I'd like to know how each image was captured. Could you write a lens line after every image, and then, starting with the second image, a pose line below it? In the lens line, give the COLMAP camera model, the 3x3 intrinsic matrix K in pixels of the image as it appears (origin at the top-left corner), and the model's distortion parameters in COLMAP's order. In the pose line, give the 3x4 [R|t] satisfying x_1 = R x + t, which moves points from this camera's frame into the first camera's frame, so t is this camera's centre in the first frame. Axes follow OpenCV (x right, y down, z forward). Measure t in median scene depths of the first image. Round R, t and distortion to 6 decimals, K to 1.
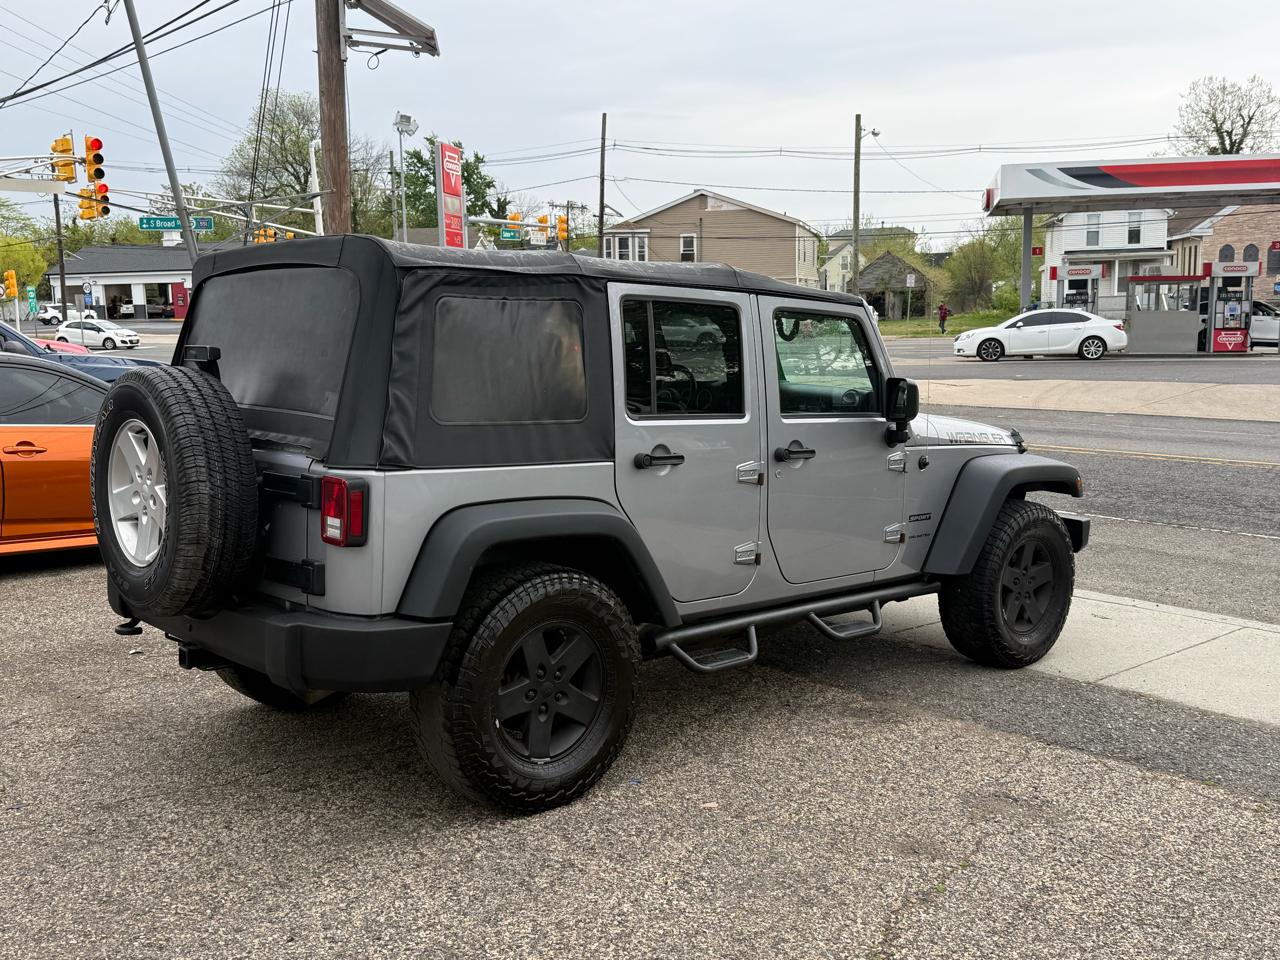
lens RADIAL K [[1264.8, 0, 640.0], [0, 1264.8, 480.0], [0, 0, 1]] dist [0.196876, -0.420342]
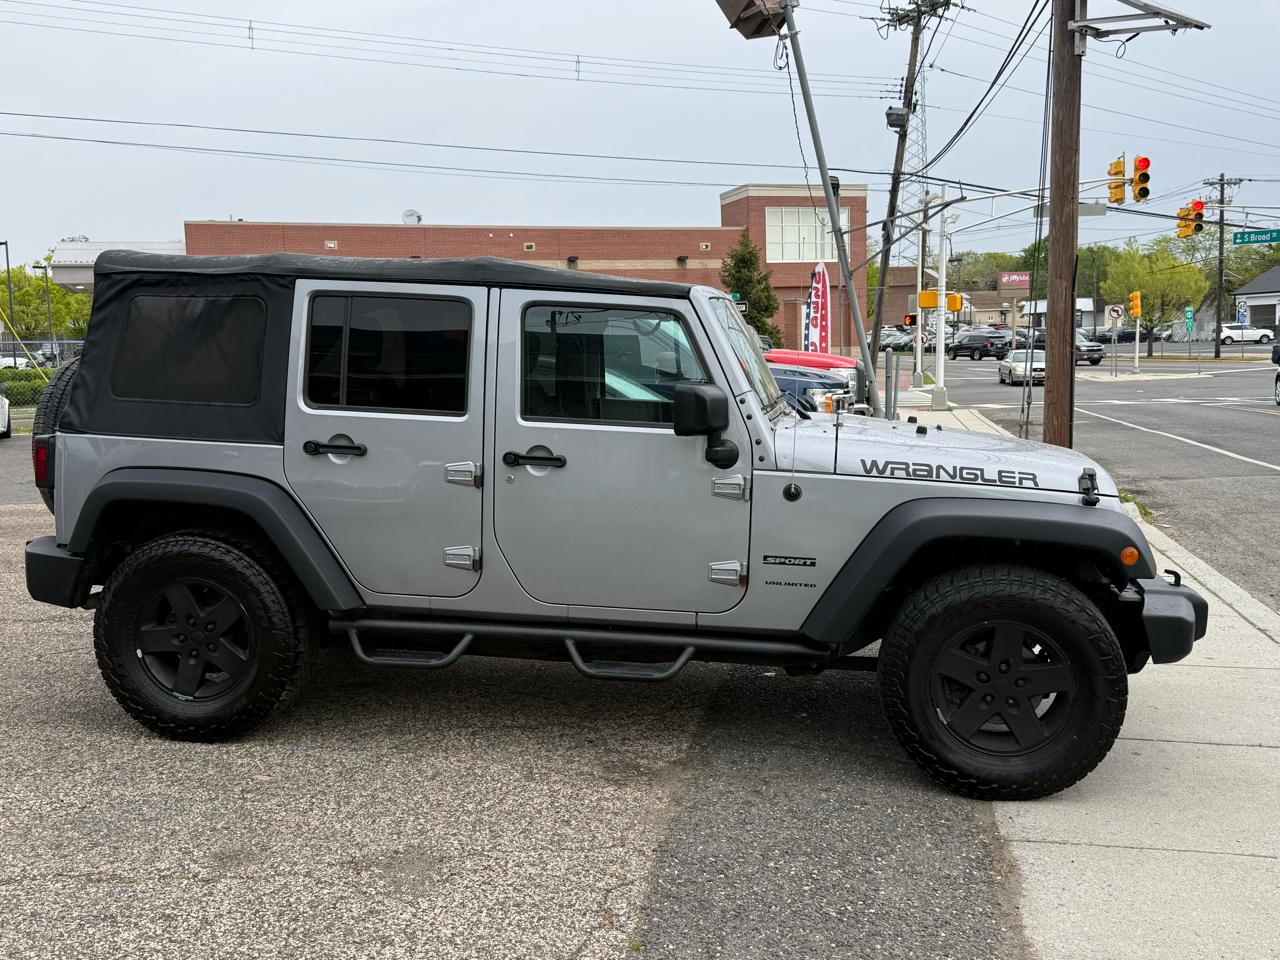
lens RADIAL K [[1261.7, 0, 633.8], [0, 1261.7, 485.5], [0, 0, 1]] dist [0.186515, -0.401417]
pose [[0.614945, 0.086725, -0.783786, 0.982011], [-0.096044, 0.994771, 0.034716, -0.045316], [0.782699, 0.053930, 0.620060, 0.541912]]
